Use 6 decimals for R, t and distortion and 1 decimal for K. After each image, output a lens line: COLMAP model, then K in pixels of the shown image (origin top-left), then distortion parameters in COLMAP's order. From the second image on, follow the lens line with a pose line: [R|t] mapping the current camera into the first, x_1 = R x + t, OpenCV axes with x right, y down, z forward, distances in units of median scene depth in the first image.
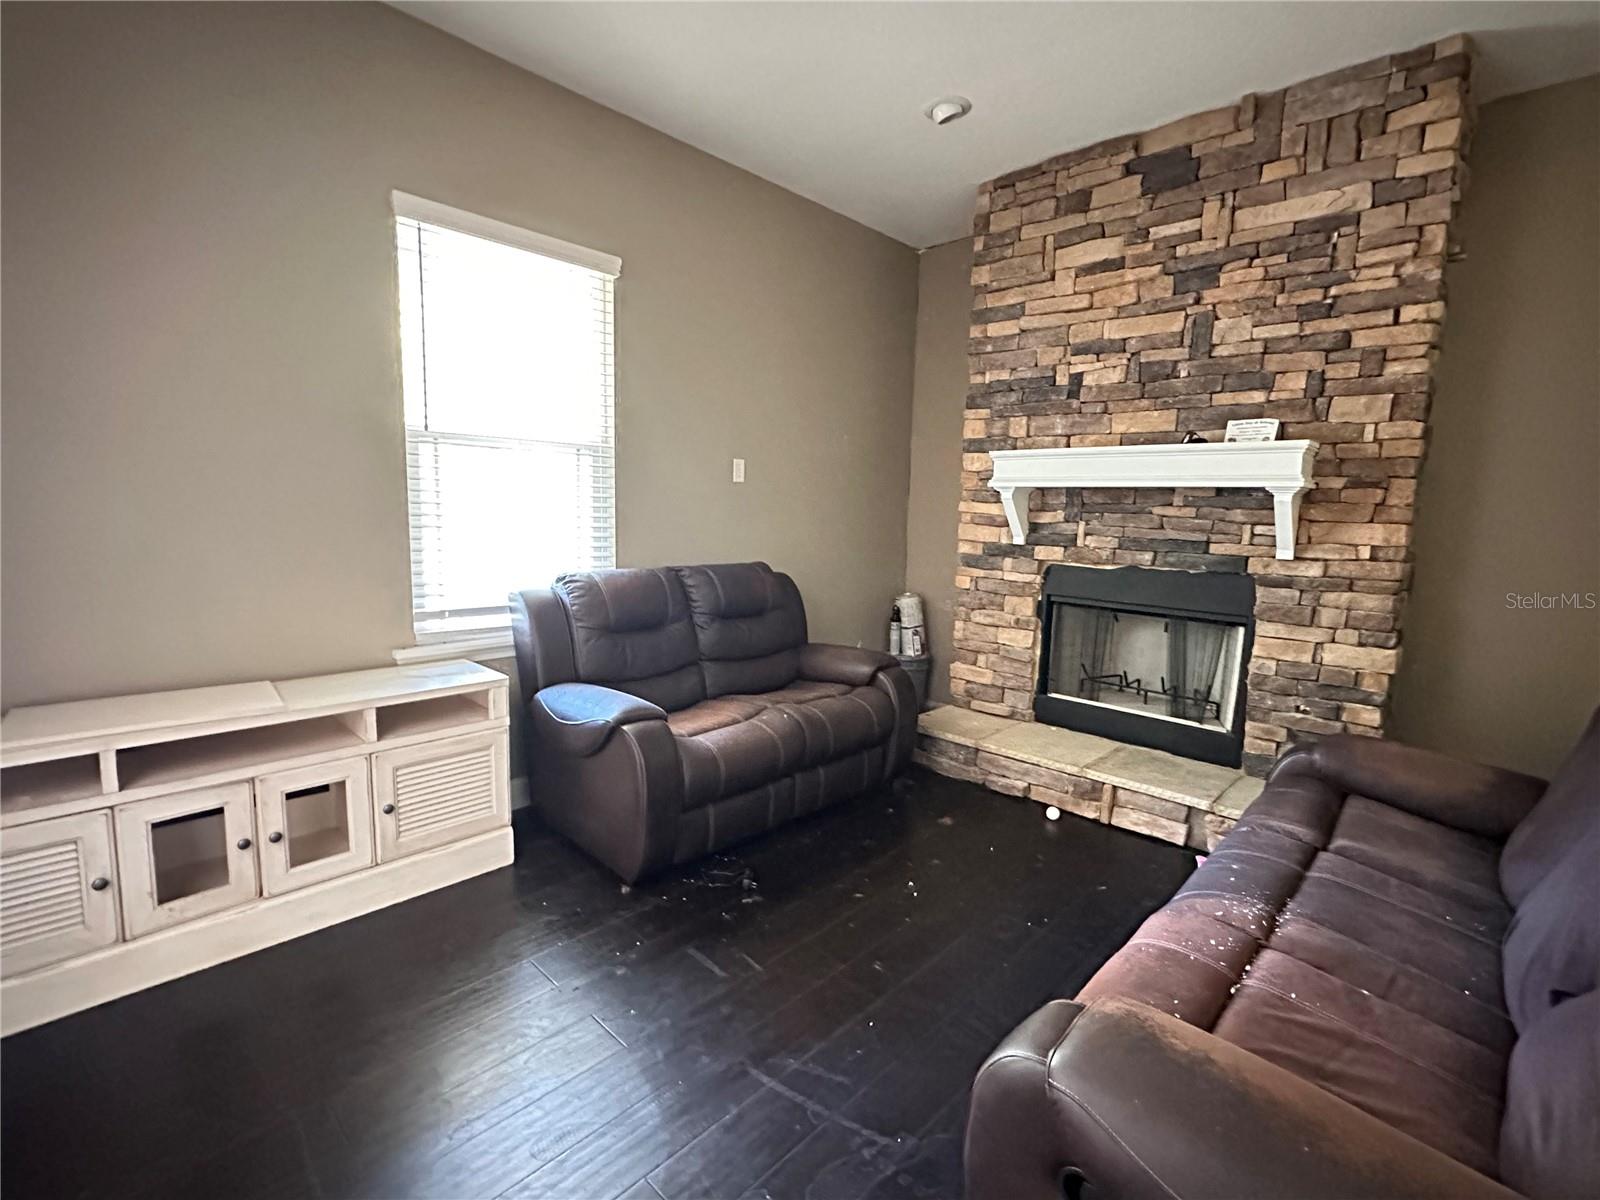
lens RADIAL K [[740.1, 0, 800.6], [0, 740.1, 603.7], [0, 0, 1]] dist [-0.010648, 0.001775]
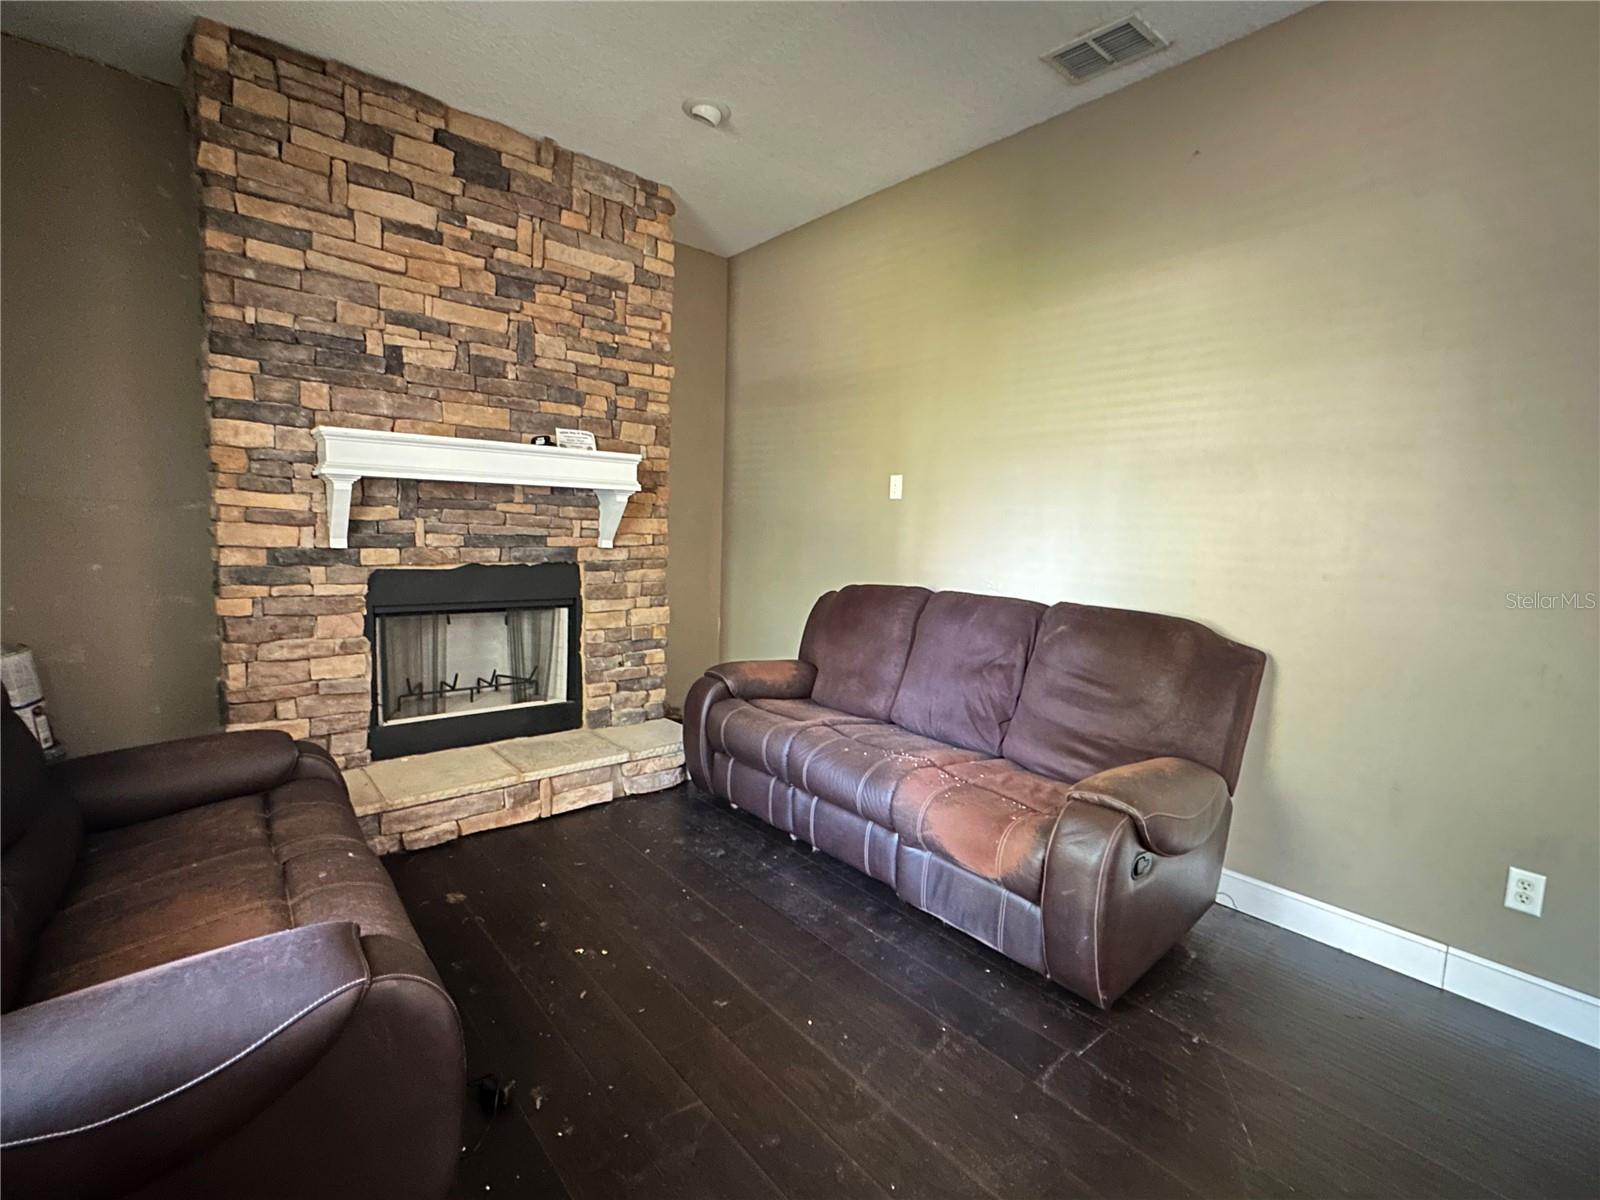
lens RADIAL K [[740.1, 0, 804.3], [0, 740.1, 600.5], [0, 0, 1]] dist [-0.010648, 0.001775]
pose [[0.087453, -0.128457, 0.987852, -0.507463], [0.098806, 0.987880, 0.119714, -0.081117], [-0.991257, 0.087136, 0.099085, 0.507838]]
